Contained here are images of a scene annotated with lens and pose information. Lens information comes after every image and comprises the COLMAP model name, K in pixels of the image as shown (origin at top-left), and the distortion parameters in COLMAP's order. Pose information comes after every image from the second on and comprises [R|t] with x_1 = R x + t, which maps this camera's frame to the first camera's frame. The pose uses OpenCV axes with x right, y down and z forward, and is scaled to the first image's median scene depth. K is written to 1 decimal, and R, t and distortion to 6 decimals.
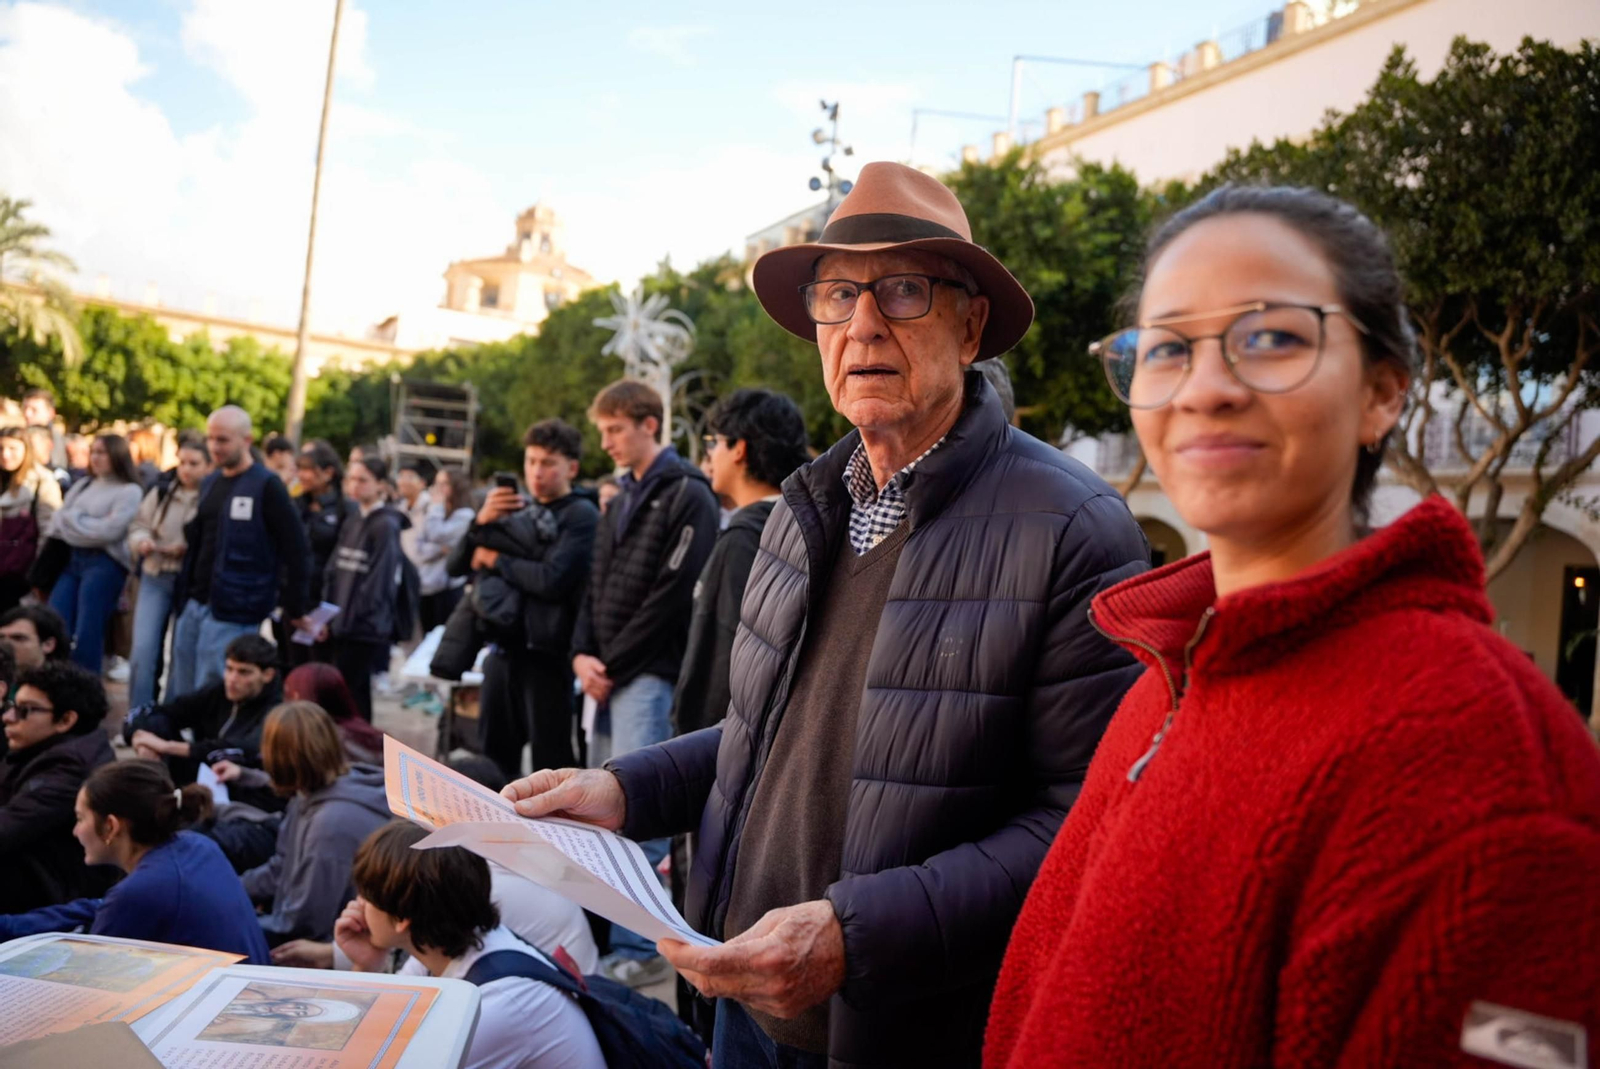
lens RADIAL K [[1097.9, 0, 807.3], [0, 1097.9, 533.1], [0, 0, 1]] dist [-0.132807, 0.099397]
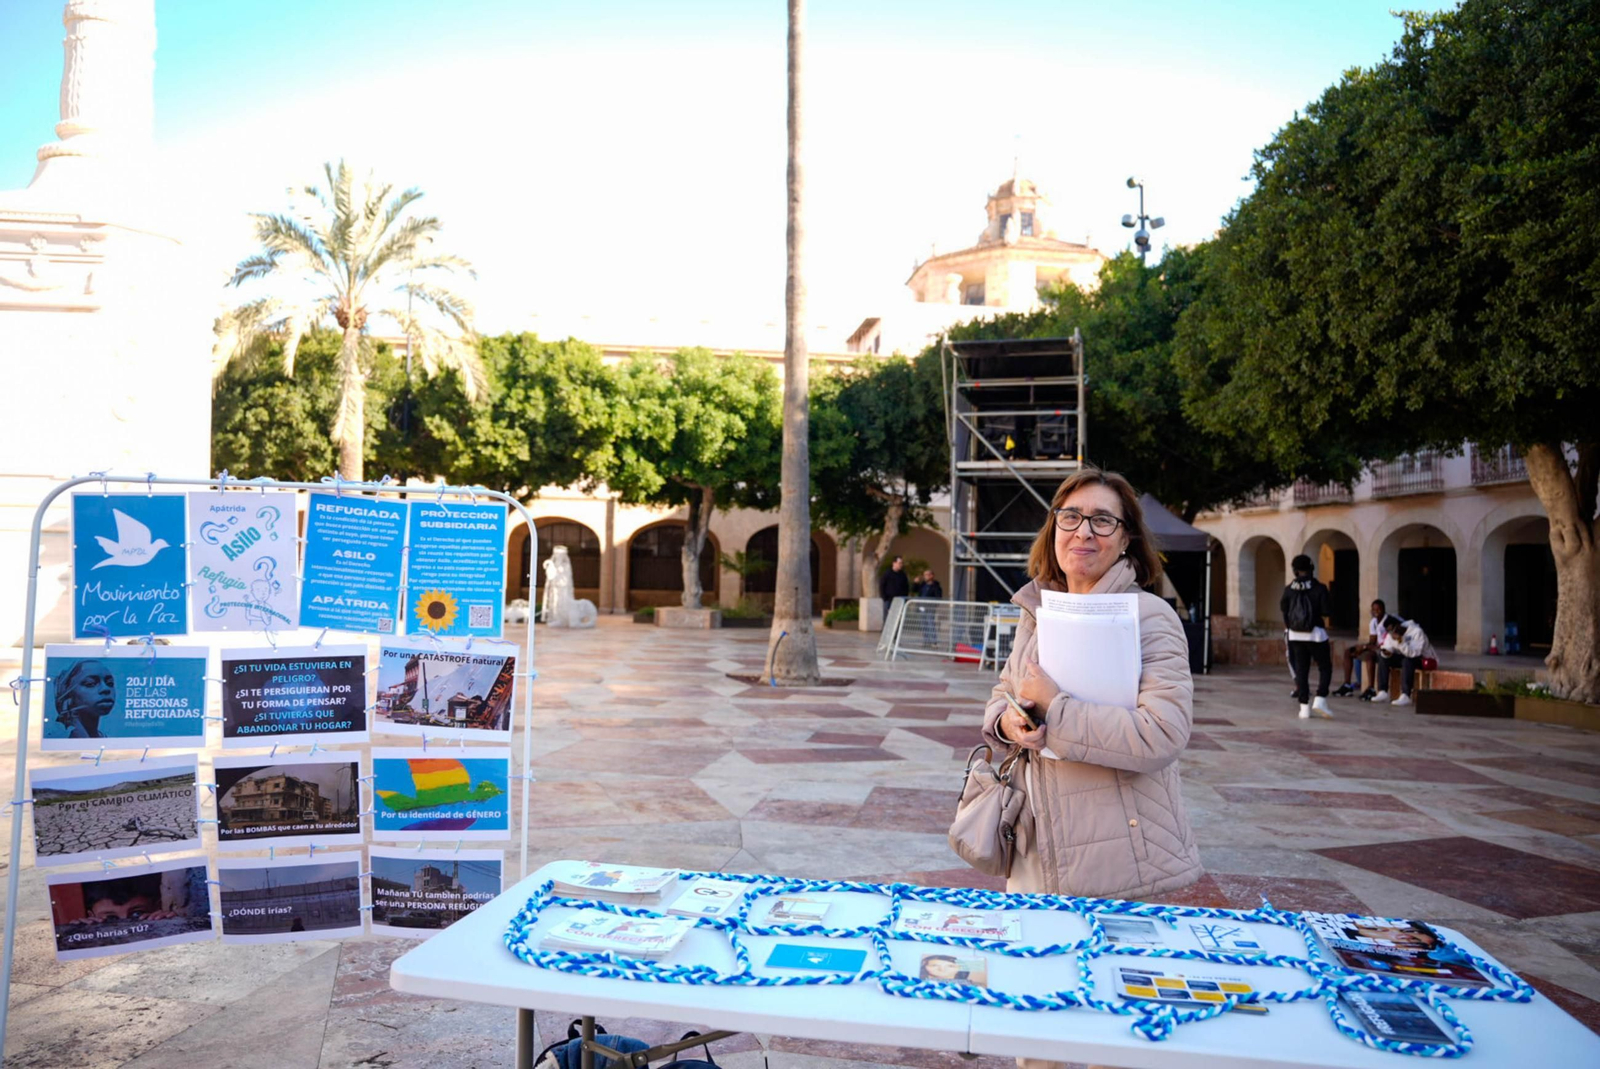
lens RADIAL K [[1100.3, 0, 802.5], [0, 1100.3, 532.4], [0, 0, 1]] dist [-0.144456, 0.113735]
pose [[0.917744, -0.091755, -0.386429, -0.210557], [0.076068, 0.995544, -0.055729, -0.015836], [0.389821, 0.021750, 0.920634, 0.391248]]
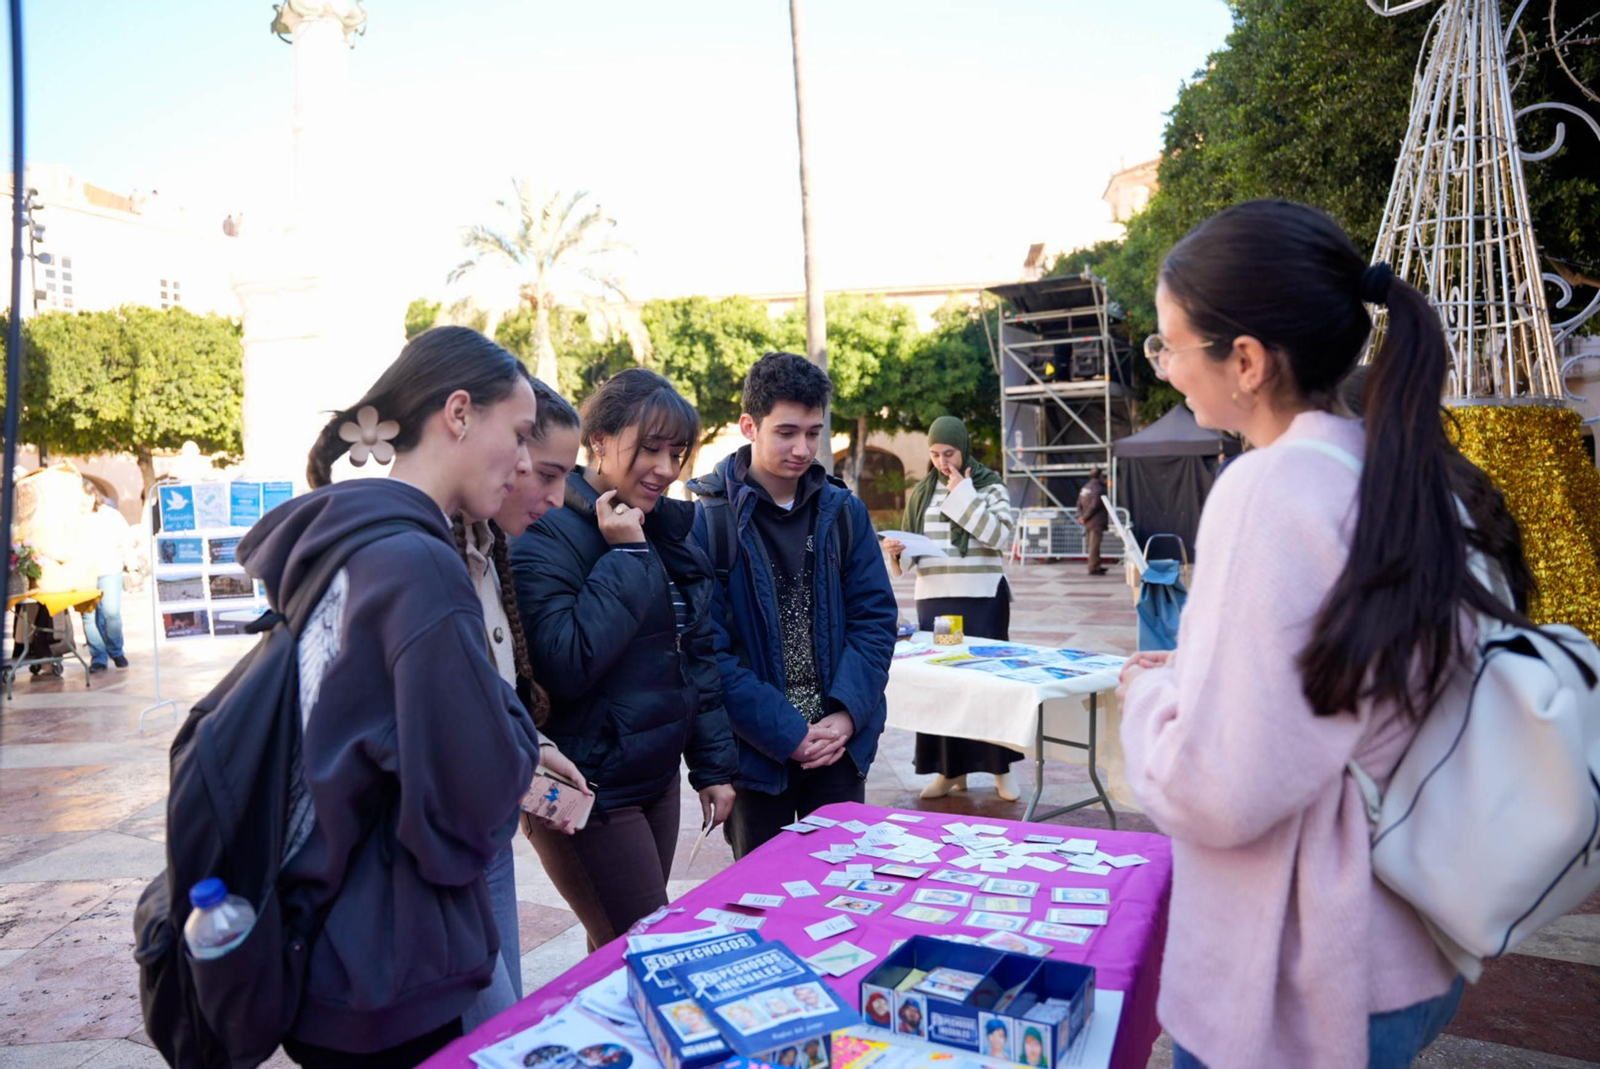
lens RADIAL K [[1100.3, 0, 802.5], [0, 1100.3, 532.4], [0, 0, 1]] dist [-0.144456, 0.113735]
pose [[0.782080, -0.098398, -0.615360, -0.064064], [0.117552, 0.993022, -0.009387, -0.000909], [0.611990, -0.064995, 0.788190, 0.350719]]
